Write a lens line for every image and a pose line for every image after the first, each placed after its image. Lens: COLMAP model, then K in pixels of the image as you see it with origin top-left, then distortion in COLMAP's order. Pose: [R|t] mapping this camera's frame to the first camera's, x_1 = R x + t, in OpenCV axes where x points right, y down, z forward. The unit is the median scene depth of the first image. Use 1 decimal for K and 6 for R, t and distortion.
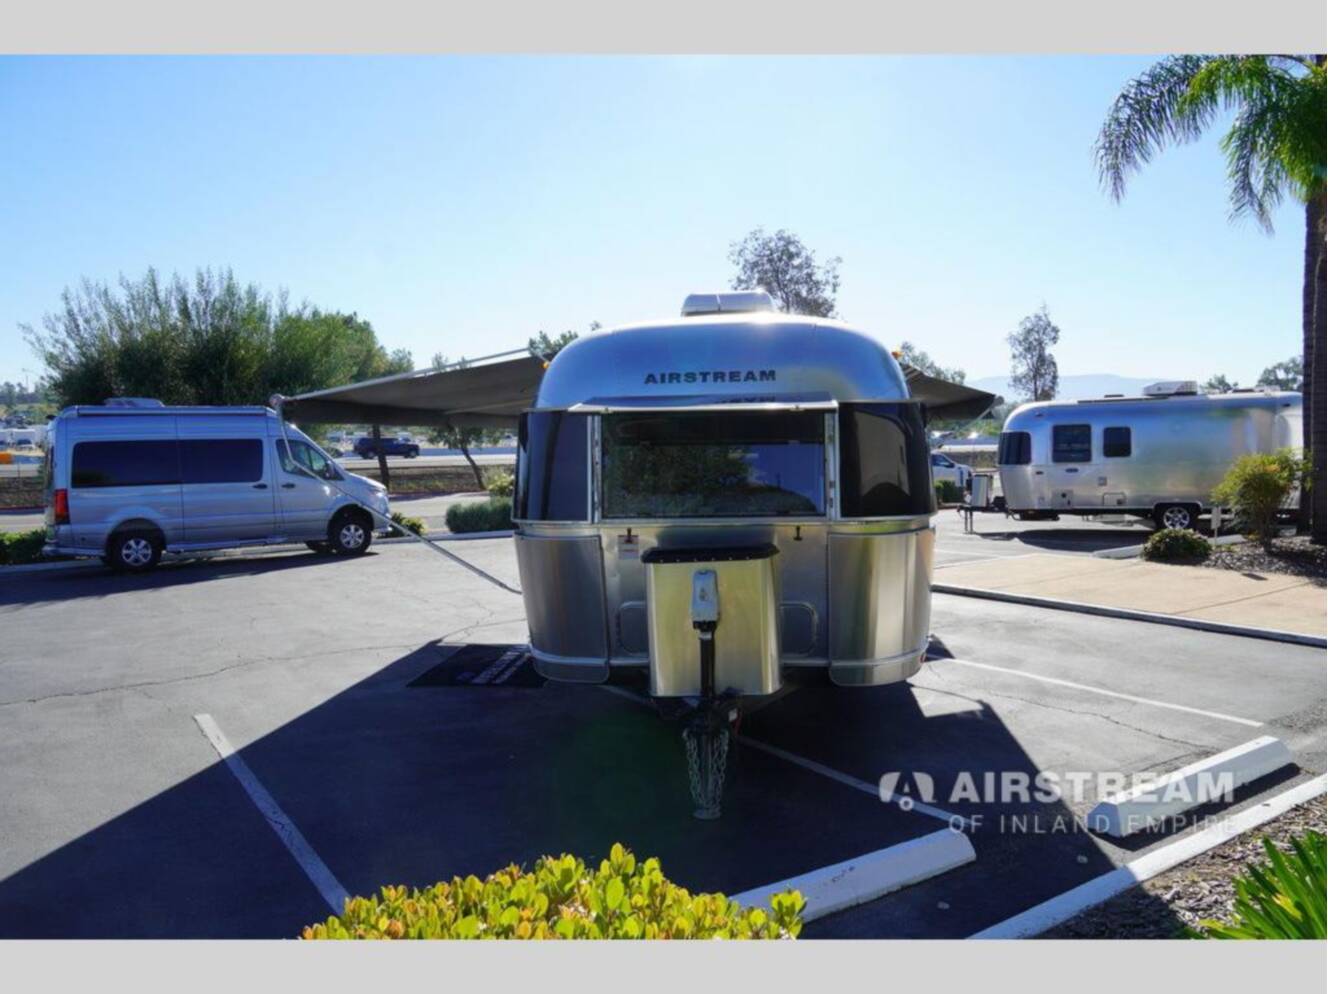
lens RADIAL K [[987.1, 0, 658.7], [0, 987.1, 495.7], [0, 0, 1]] dist [-0.042983, 0.042117]
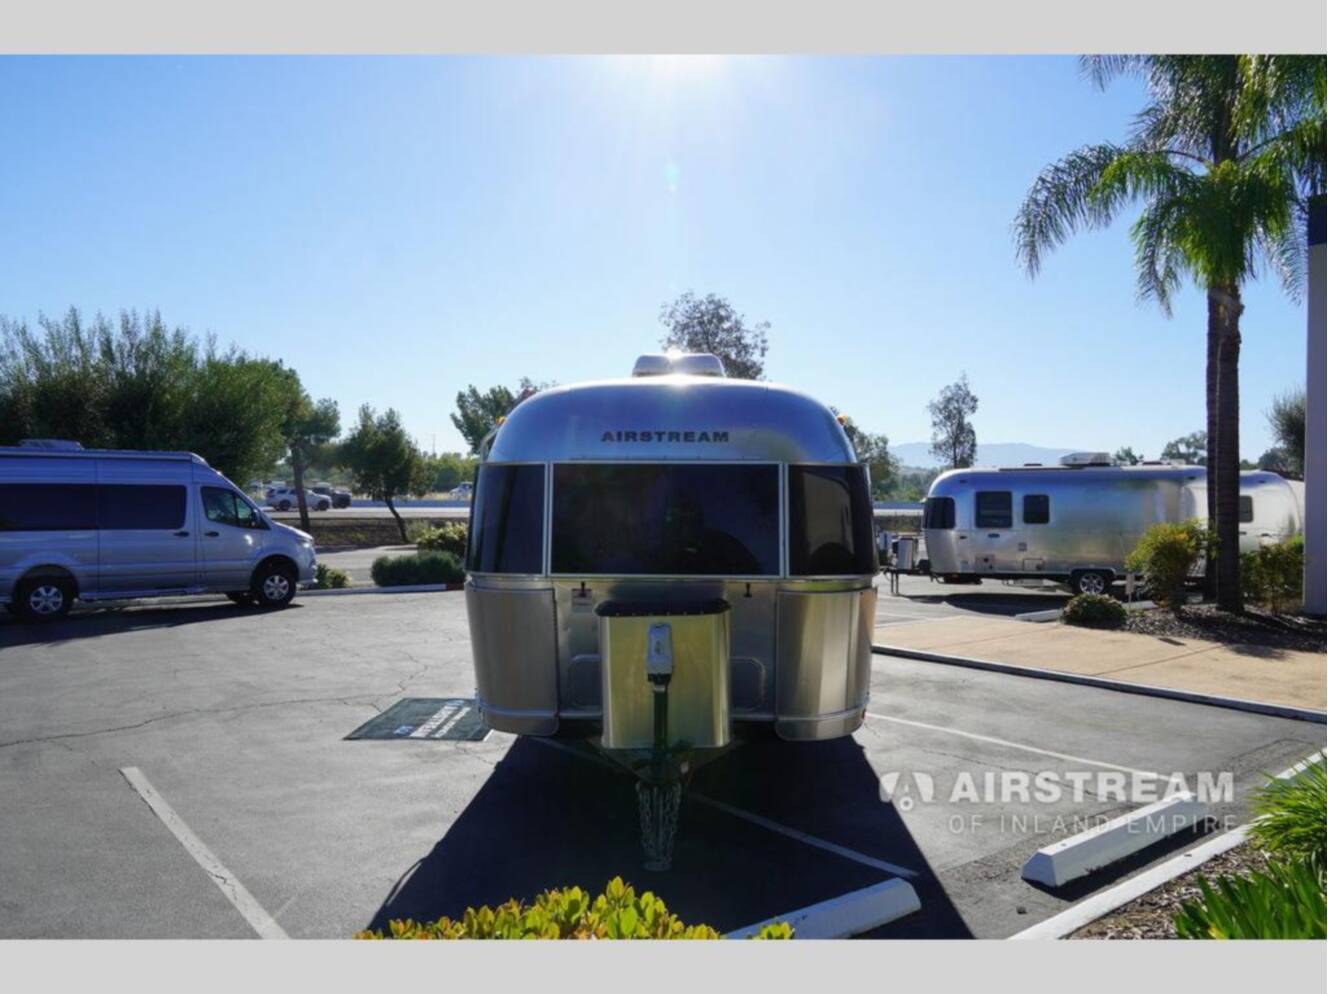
lens RADIAL K [[991.4, 0, 657.7], [0, 991.4, 496.4], [0, 0, 1]] dist [-0.046136, 0.046078]
pose [[0.996891, 0.024597, 0.074861, -0.010235], [-0.020224, 0.998075, -0.058630, 0.000970], [-0.076159, 0.056934, 0.995469, -0.008805]]
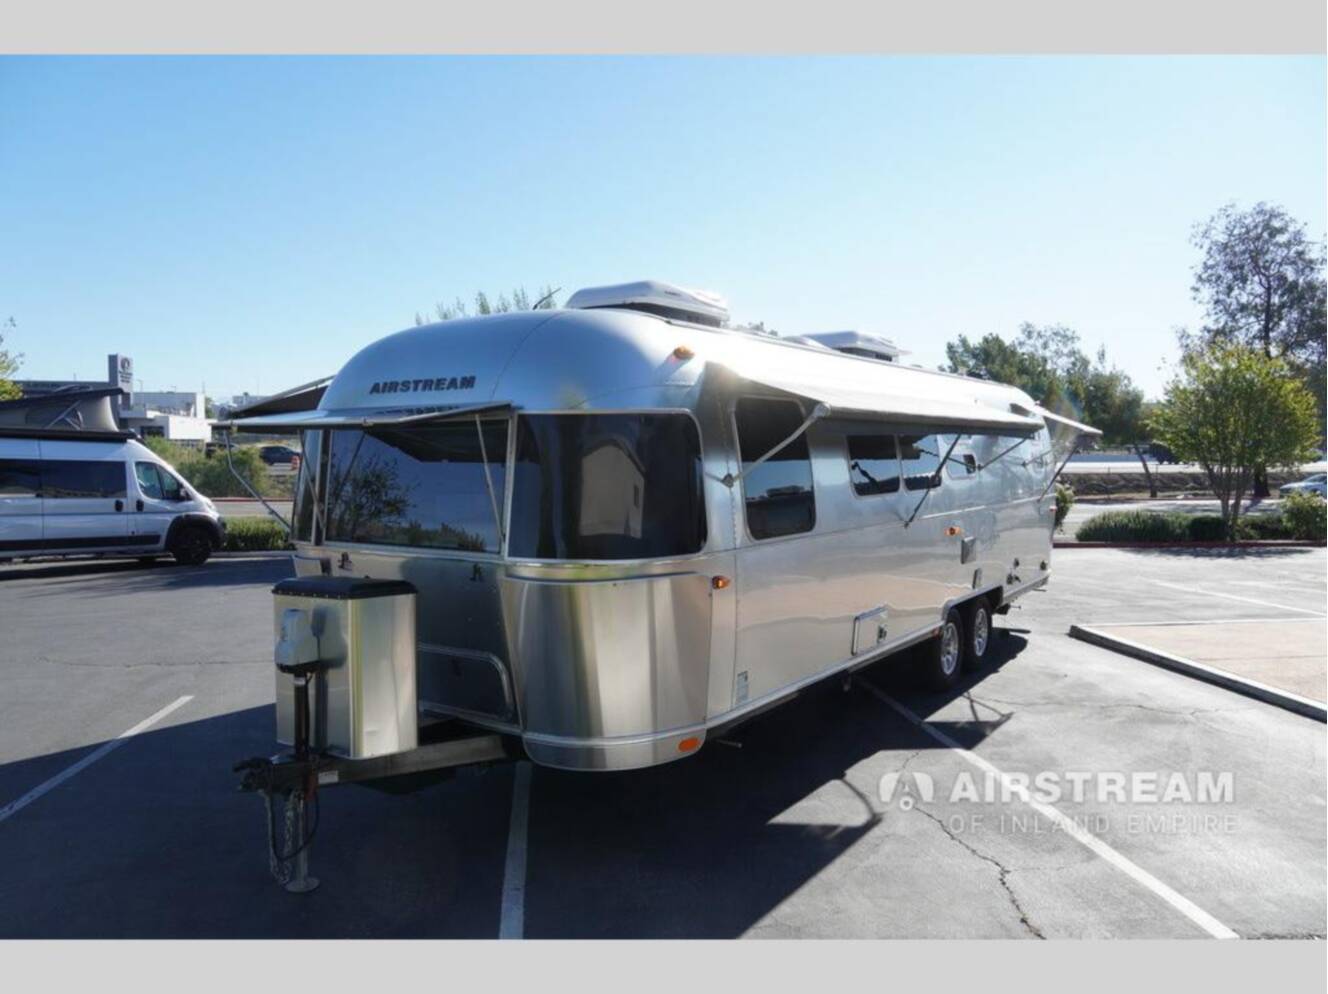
lens RADIAL K [[991.4, 0, 657.7], [0, 991.4, 496.4], [0, 0, 1]] dist [-0.046136, 0.046078]
pose [[0.889864, 0.032587, -0.455061, 0.205798], [-0.035821, 0.999357, 0.001517, -0.009998], [0.454818, 0.014950, 0.890459, 0.102336]]
